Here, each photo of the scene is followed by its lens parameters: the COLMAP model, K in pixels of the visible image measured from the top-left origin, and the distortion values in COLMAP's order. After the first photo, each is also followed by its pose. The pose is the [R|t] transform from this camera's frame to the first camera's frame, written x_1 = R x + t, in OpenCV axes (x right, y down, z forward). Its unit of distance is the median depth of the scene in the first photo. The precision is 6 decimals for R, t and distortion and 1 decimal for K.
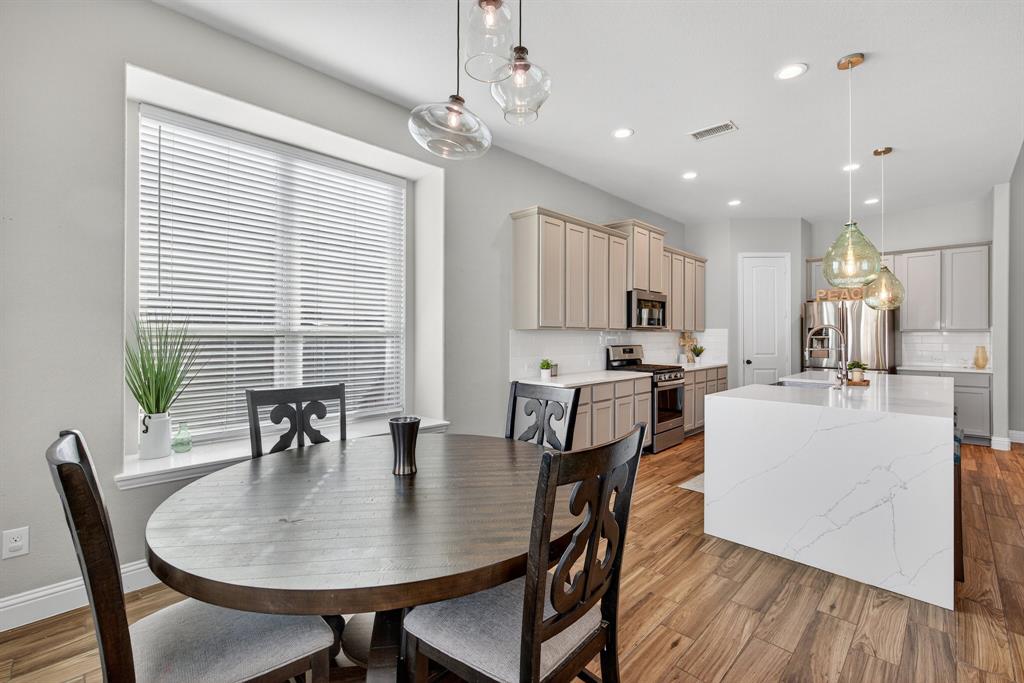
lens RADIAL K [[409.7, 0, 532.9], [0, 409.7, 335.9], [0, 0, 1]] dist [0.000298, 0.000051]
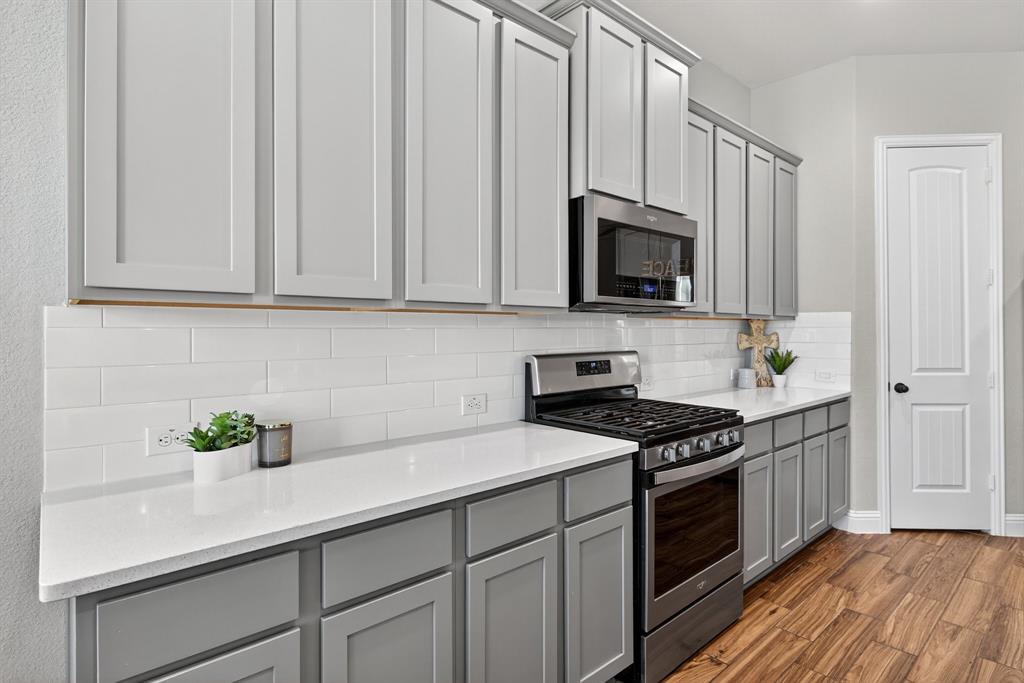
lens RADIAL K [[523.5, 0, 534.8], [0, 523.5, 326.2], [0, 0, 1]] dist [-0.001282, -0.000143]
pose [[0.998481, -0.000550, -0.055095, 0.213978], [0.000221, 0.999982, -0.005969, 0.001346], [0.055098, 0.005948, 0.998463, 0.533951]]
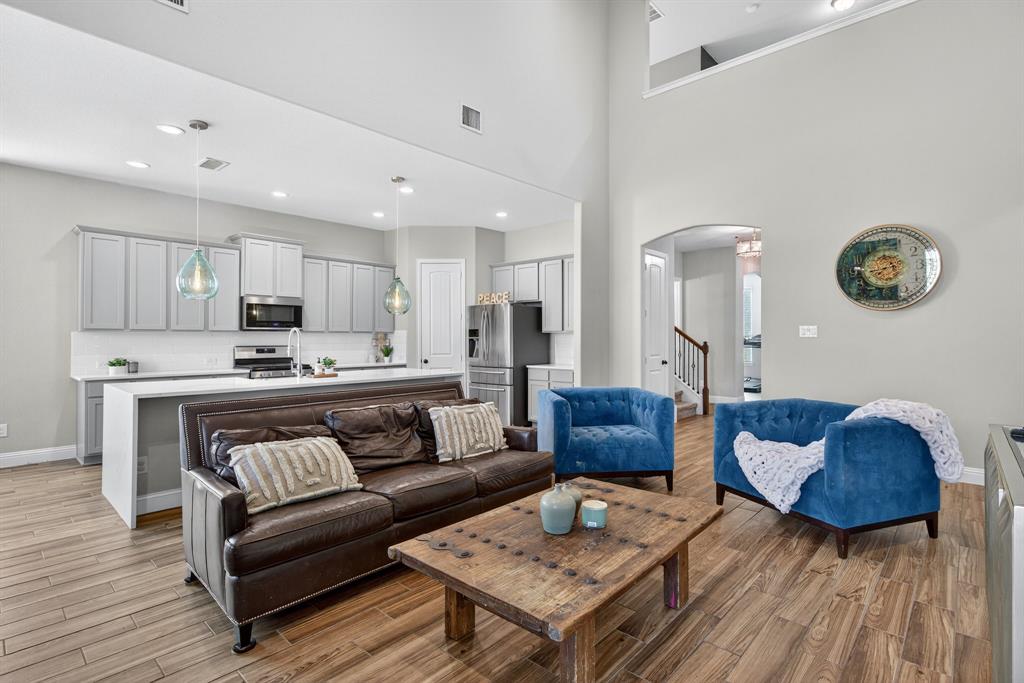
lens RADIAL K [[460.9, 0, 516.4], [0, 460.9, 339.7], [0, 0, 1]] dist [-0.001409, -0.000308]
pose [[0.998760, -0.006083, 0.049410, 0.873803], [0.006126, 0.999981, -0.000724, 0.012696], [-0.049405, 0.001026, 0.998778, -0.267570]]
